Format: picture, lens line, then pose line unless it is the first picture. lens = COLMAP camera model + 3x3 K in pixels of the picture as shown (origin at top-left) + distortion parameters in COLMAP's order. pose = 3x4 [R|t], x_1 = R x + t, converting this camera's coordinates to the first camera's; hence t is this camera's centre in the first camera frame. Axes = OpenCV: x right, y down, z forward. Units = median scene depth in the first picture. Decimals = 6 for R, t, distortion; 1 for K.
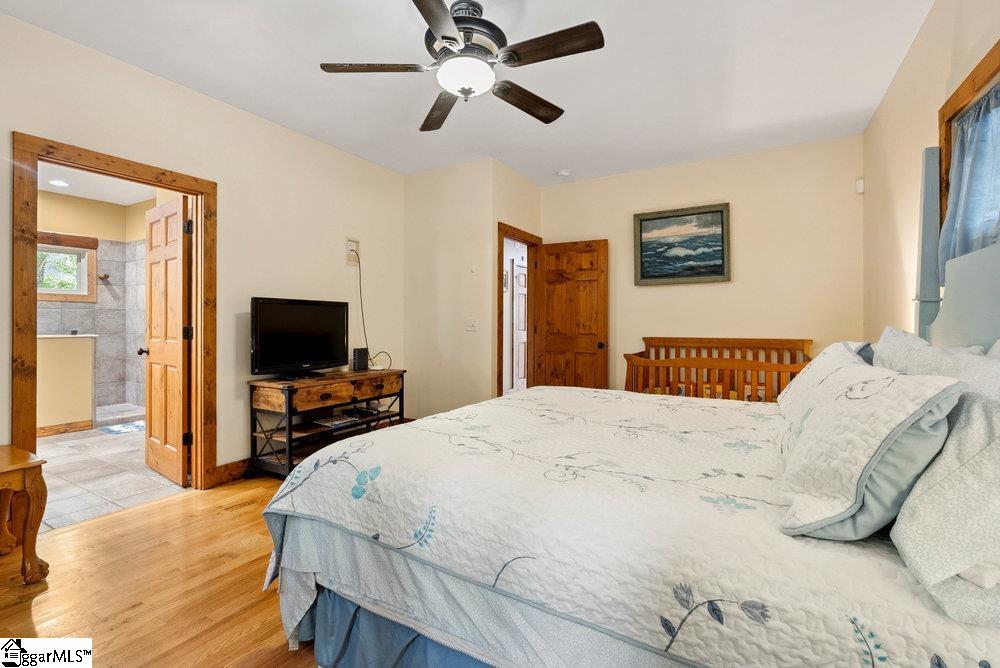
lens RADIAL K [[453.6, 0, 503.6], [0, 453.6, 327.5], [0, 0, 1]] dist [-0.004721, 0.000052]
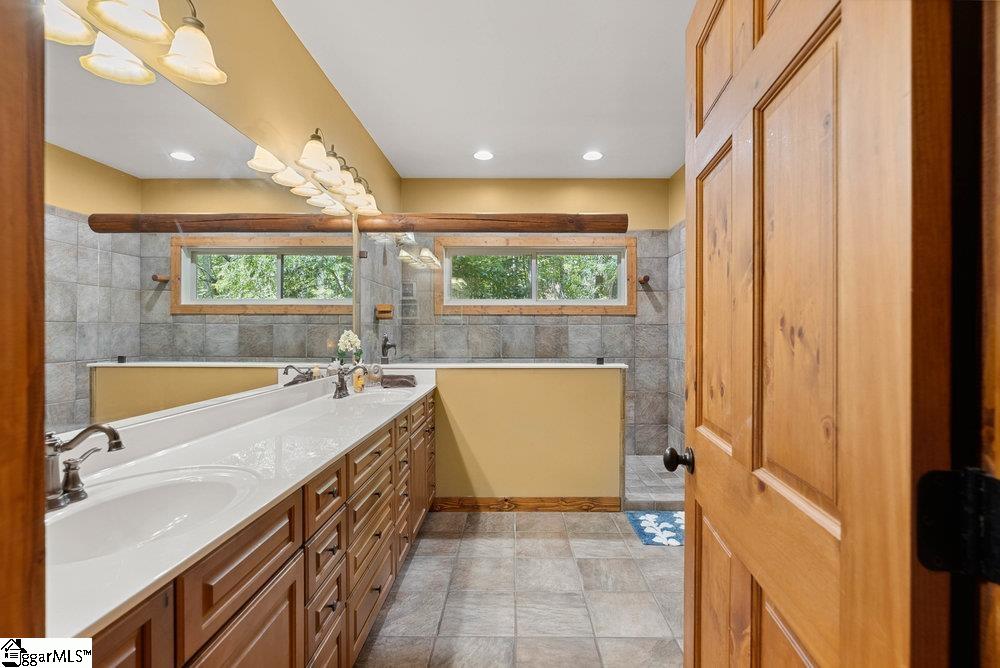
lens RADIAL K [[453.6, 0, 503.6], [0, 453.6, 327.5], [0, 0, 1]] dist [-0.004721, 0.000052]
pose [[0.480596, -0.010871, -0.876875, -0.350295], [-0.008915, 0.999811, -0.017281, -0.020248], [0.876897, 0.016123, 0.480408, 0.448623]]
